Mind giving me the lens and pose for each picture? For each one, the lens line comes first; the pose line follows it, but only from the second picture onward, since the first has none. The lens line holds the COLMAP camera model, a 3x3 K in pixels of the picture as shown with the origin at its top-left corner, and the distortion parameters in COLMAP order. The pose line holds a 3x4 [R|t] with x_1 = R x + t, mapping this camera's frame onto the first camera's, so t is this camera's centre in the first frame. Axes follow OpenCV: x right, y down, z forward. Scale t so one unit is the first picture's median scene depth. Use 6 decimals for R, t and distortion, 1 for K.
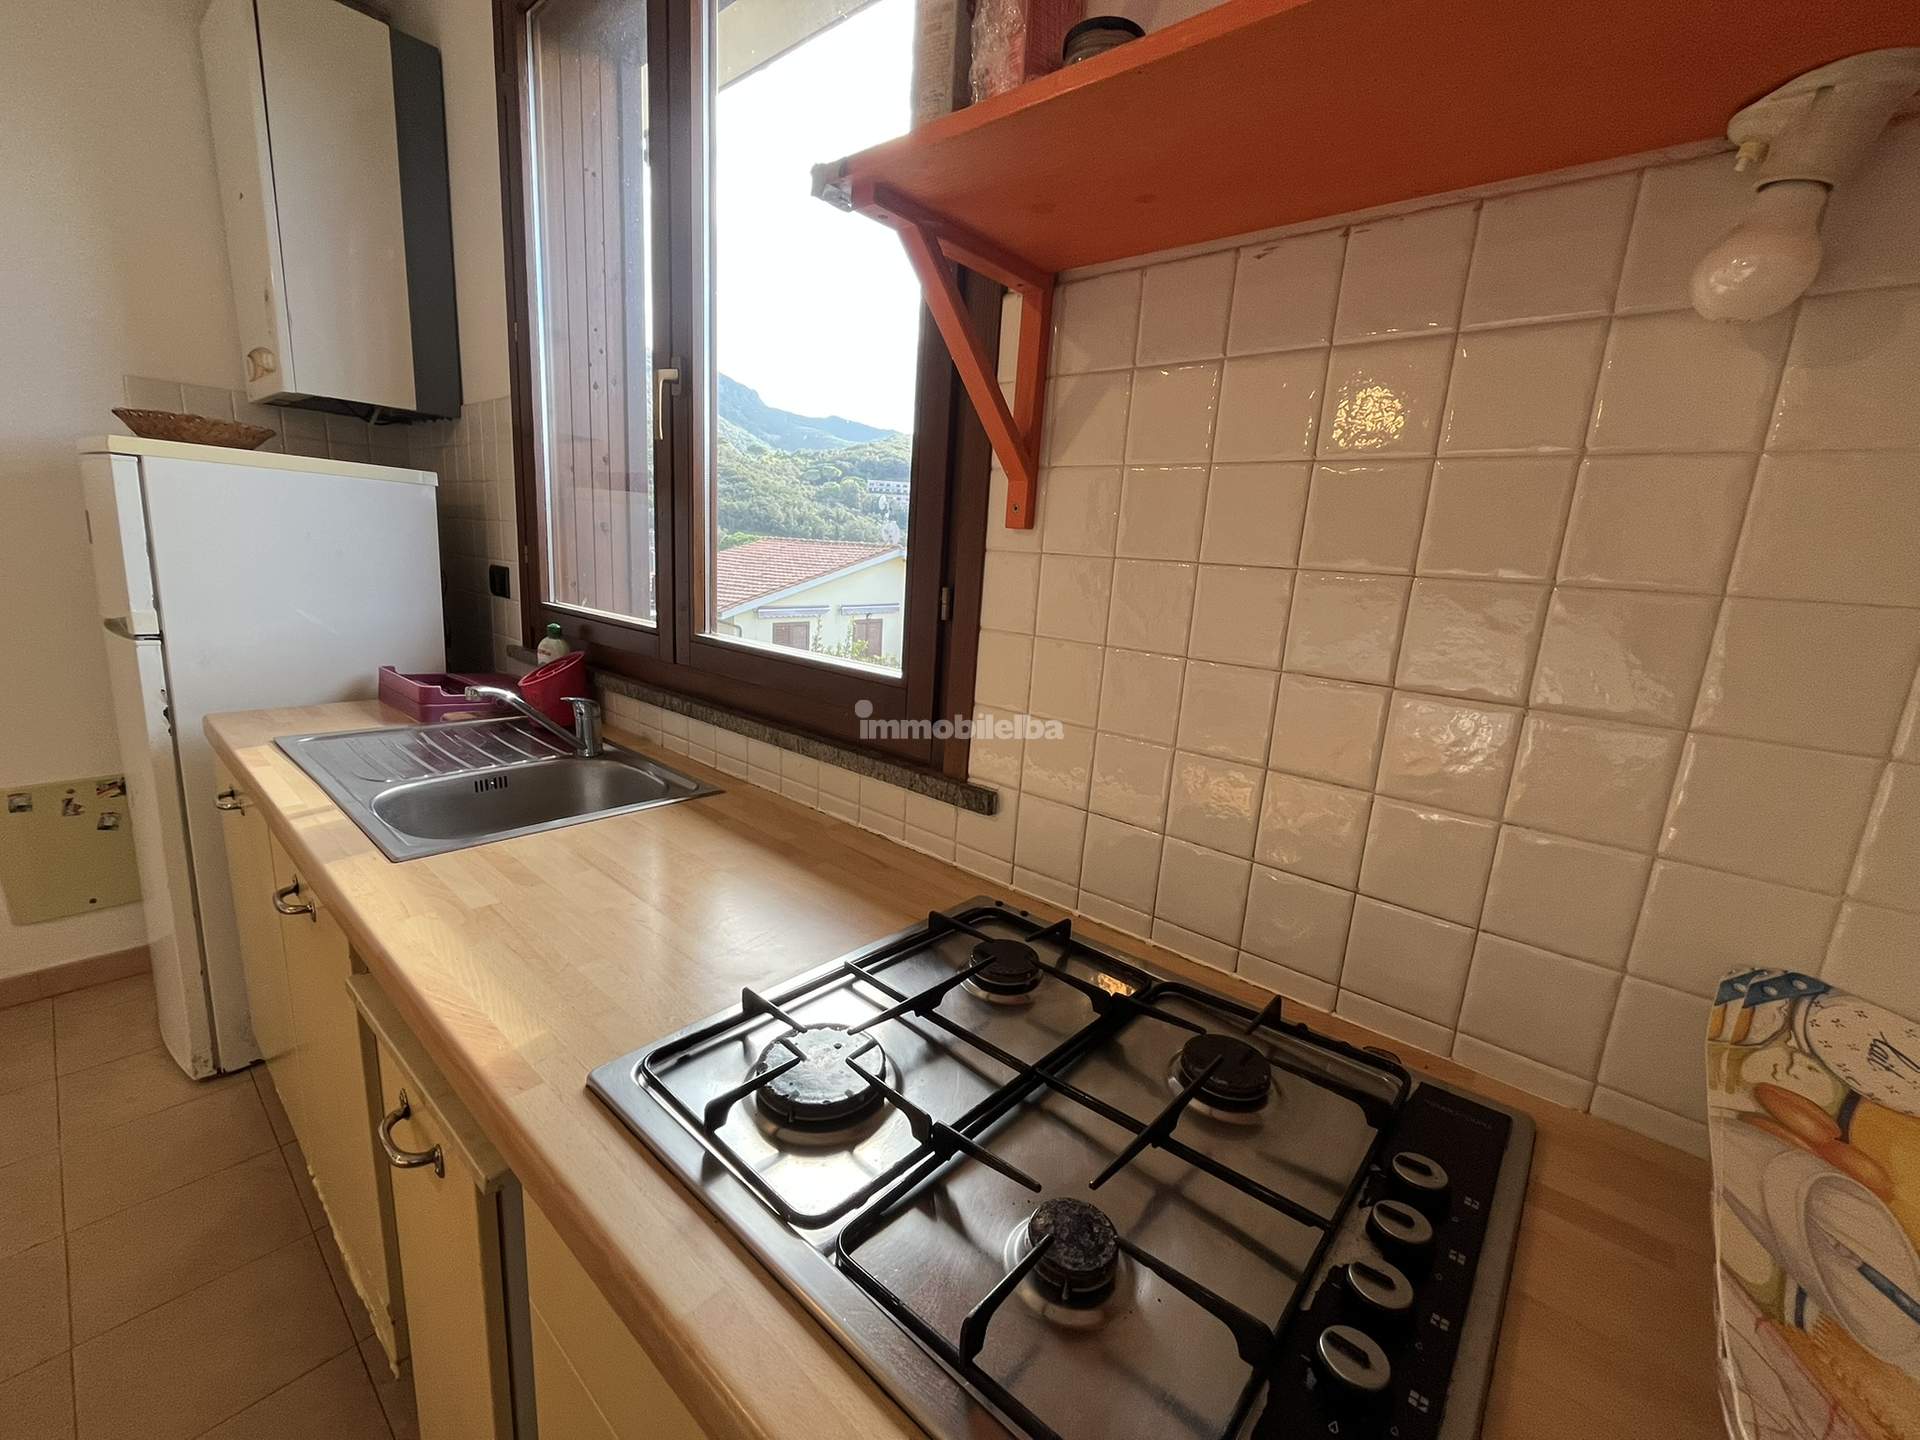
lens RADIAL K [[780.7, 0, 955.4], [0, 780.7, 715.6], [0, 0, 1]] dist [-0.003103, -0.000065]
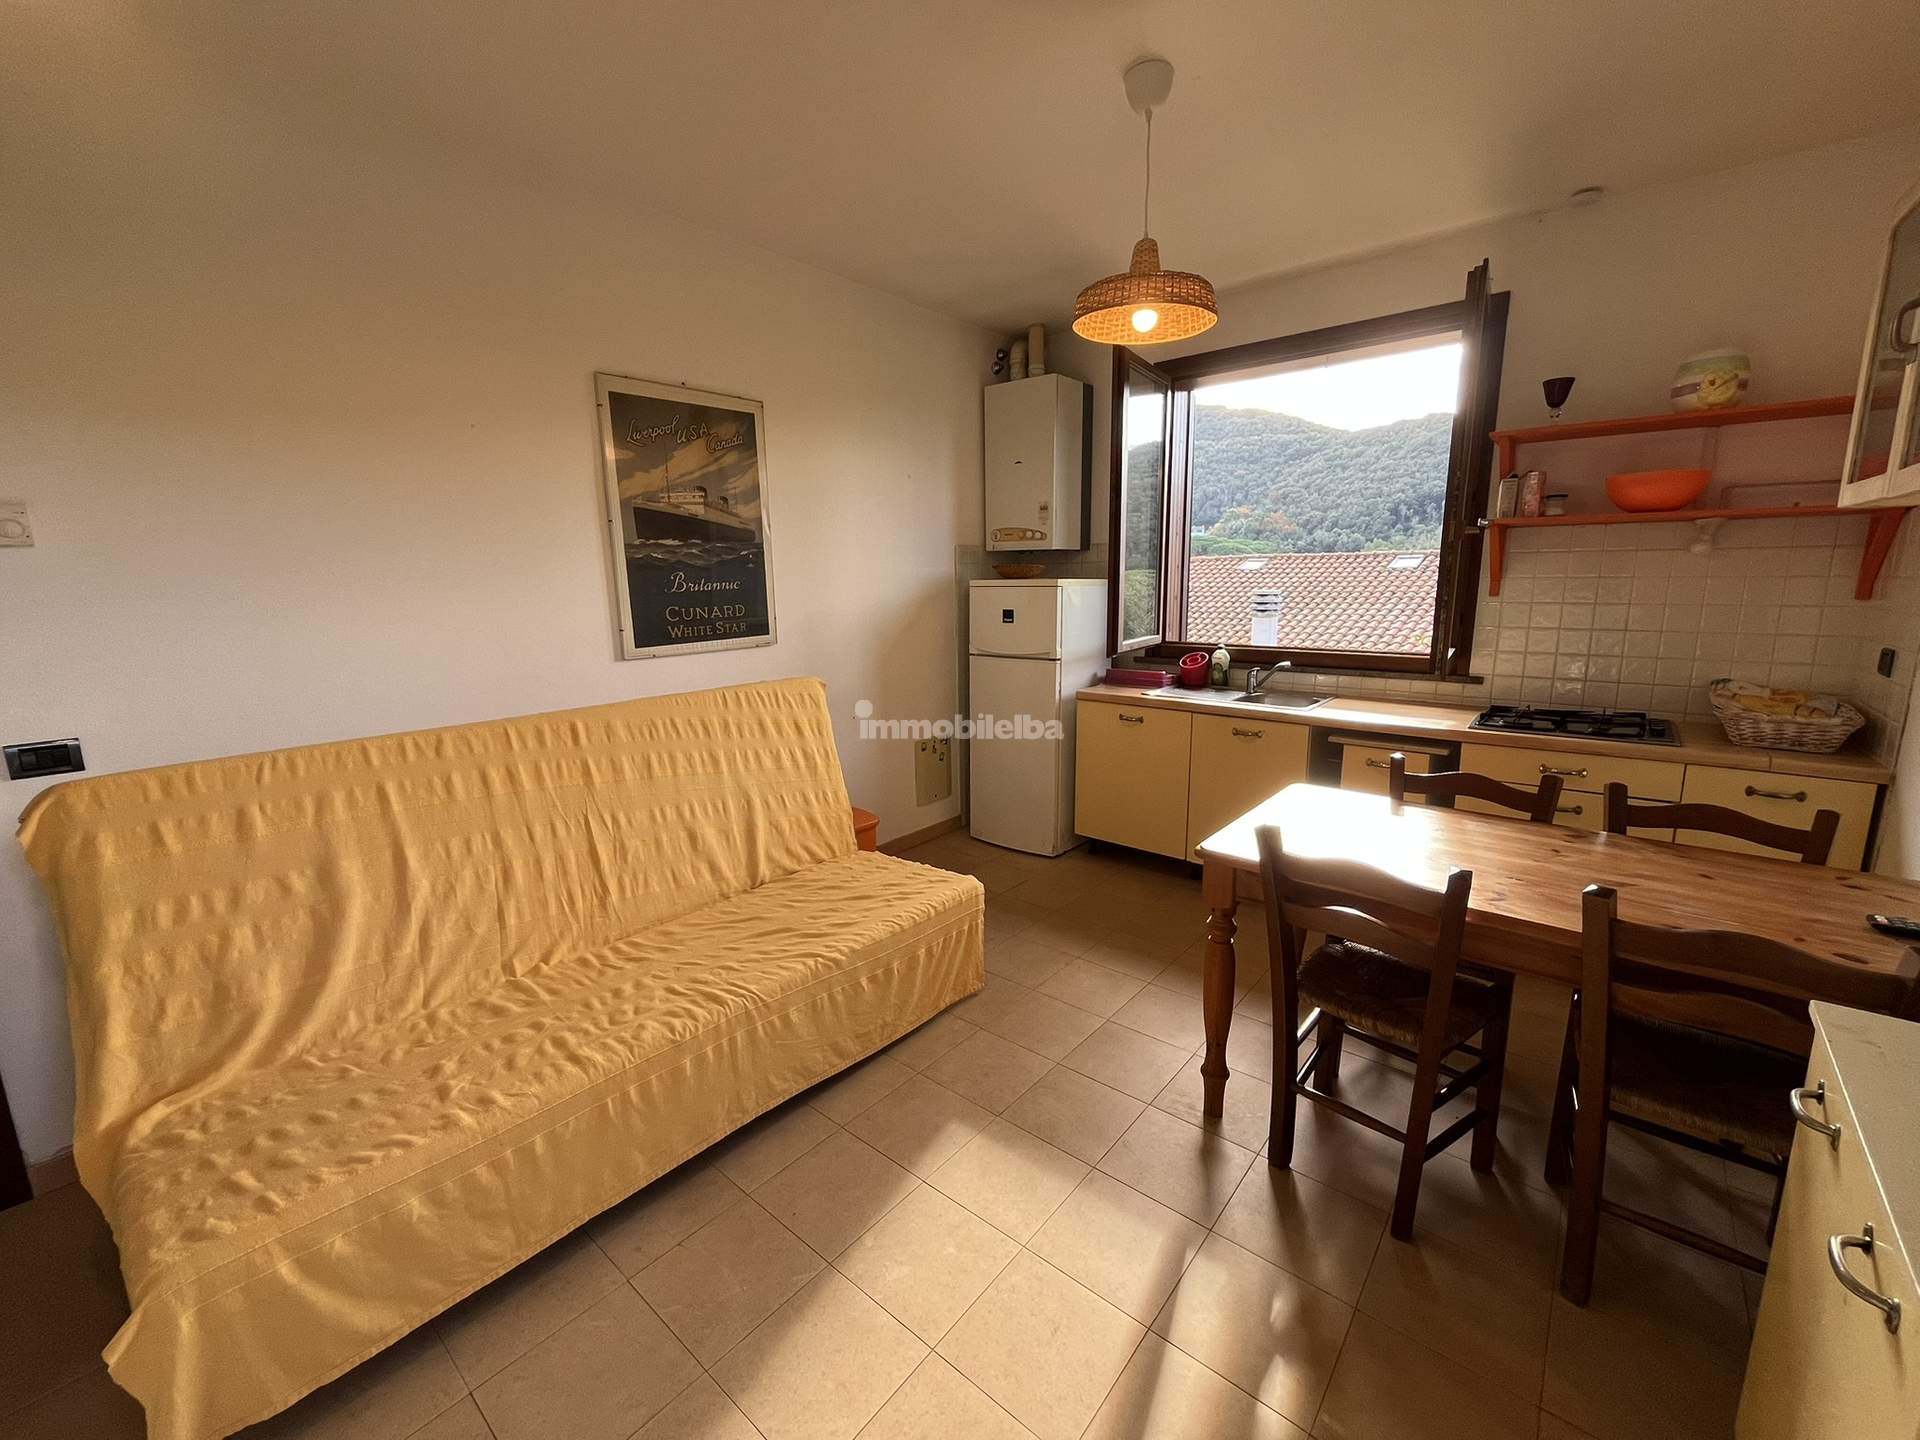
lens RADIAL K [[780.7, 0, 956.8], [0, 780.7, 720.1], [0, 0, 1]] dist [-0.003103, -0.000065]
pose [[0.996680, -0.081204, -0.005972, -1.174316], [0.081114, 0.996606, -0.014028, 0.080985], [0.007091, 0.013497, 0.999884, -1.235310]]
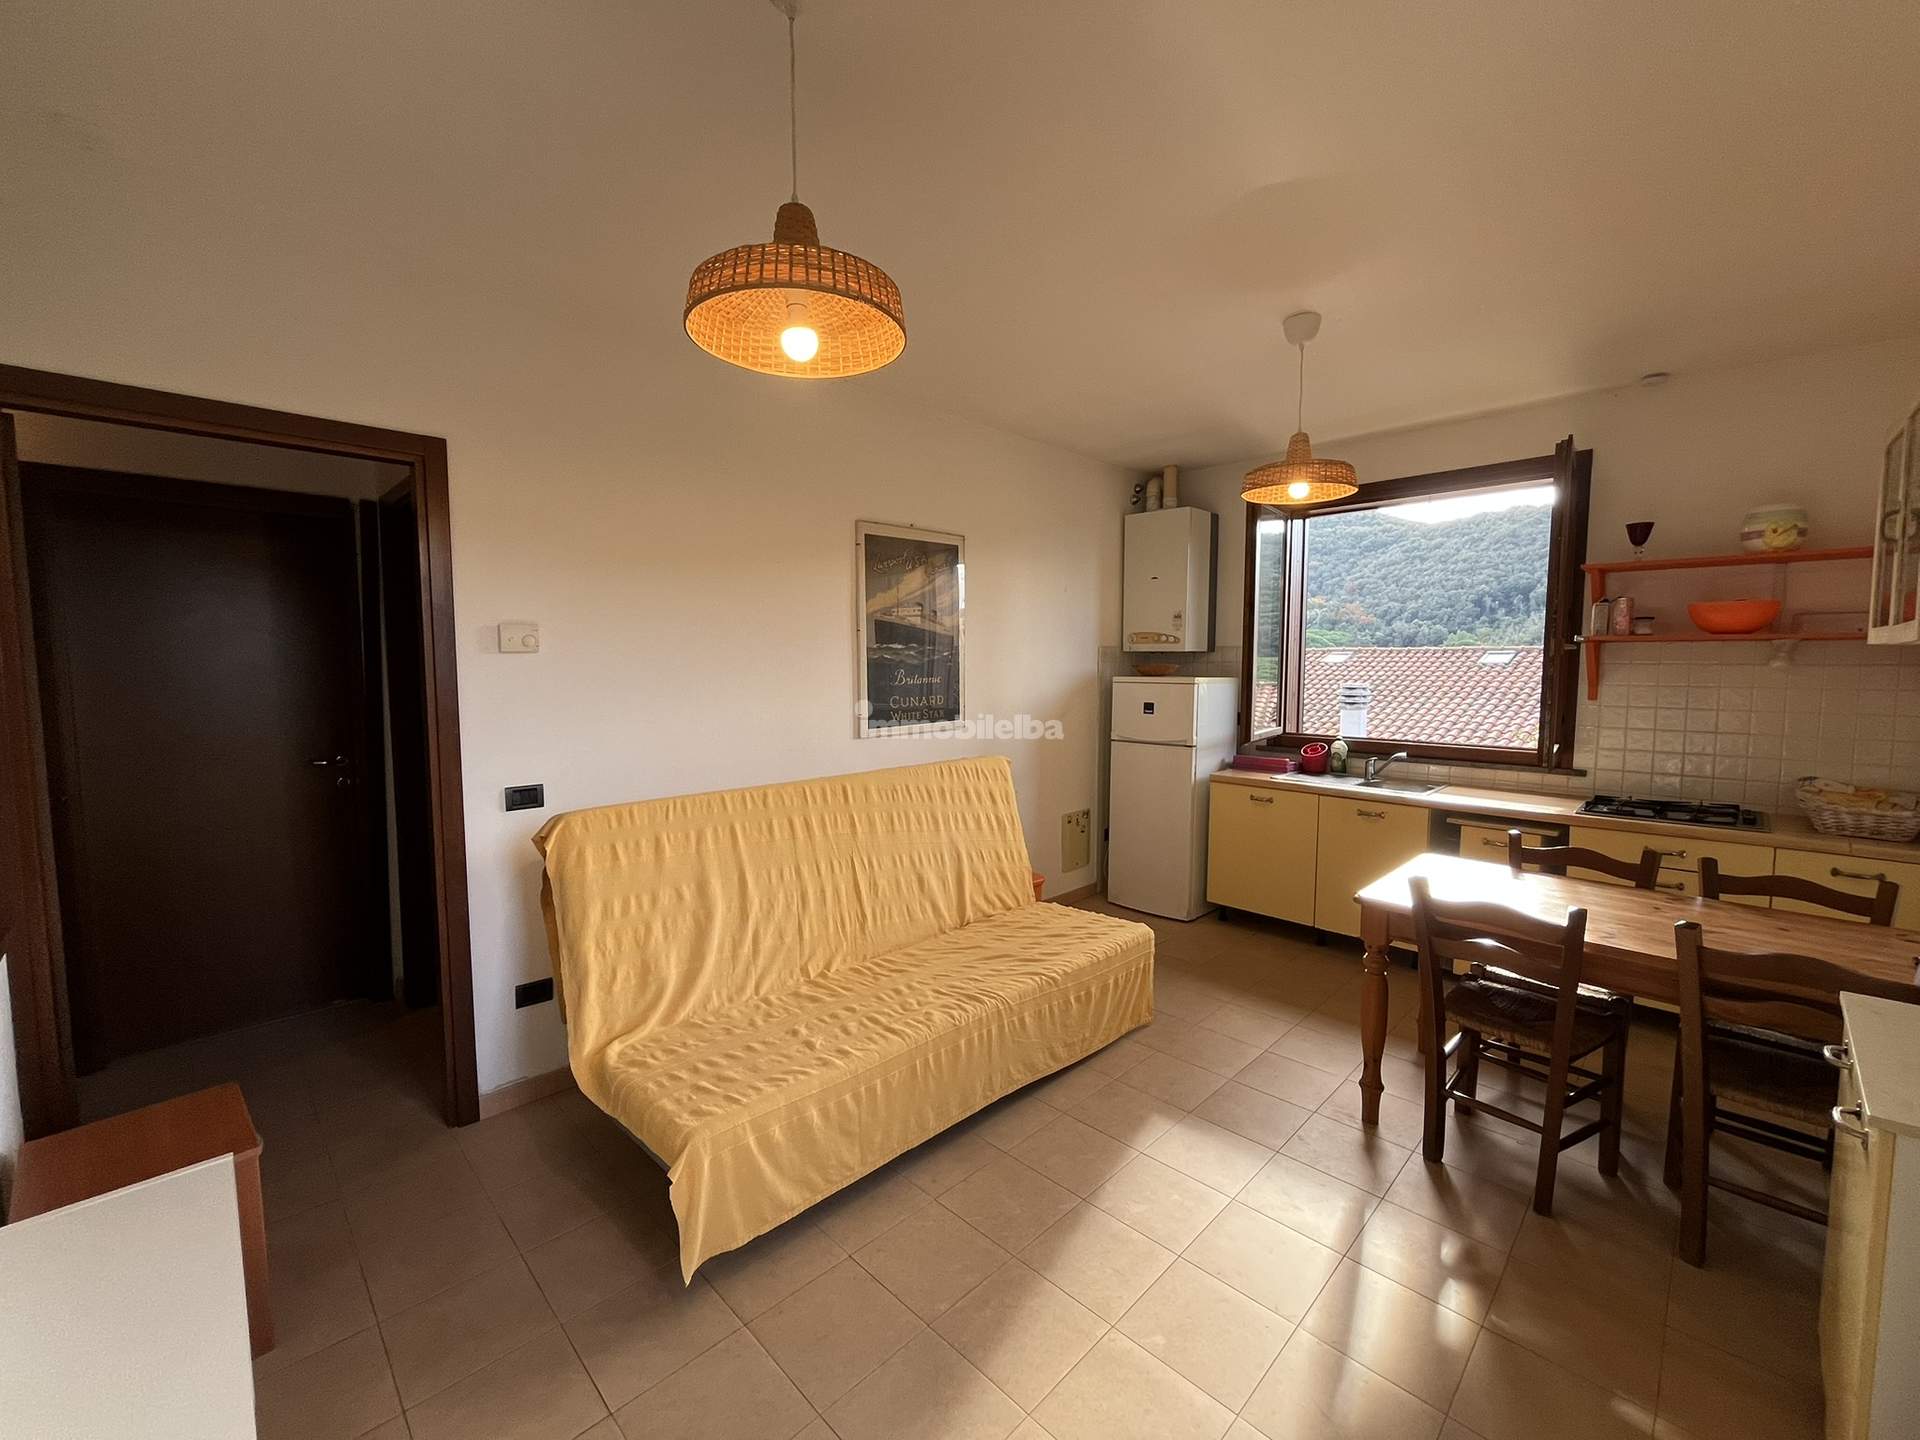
lens RADIAL K [[780.7, 0, 955.2], [0, 780.7, 719.0], [0, 0, 1]] dist [-0.003103, -0.000065]
pose [[0.994693, -0.060329, -0.083342, -1.435016], [0.049395, 0.990602, -0.127542, 0.100507], [0.090253, 0.122749, 0.988325, -1.615835]]
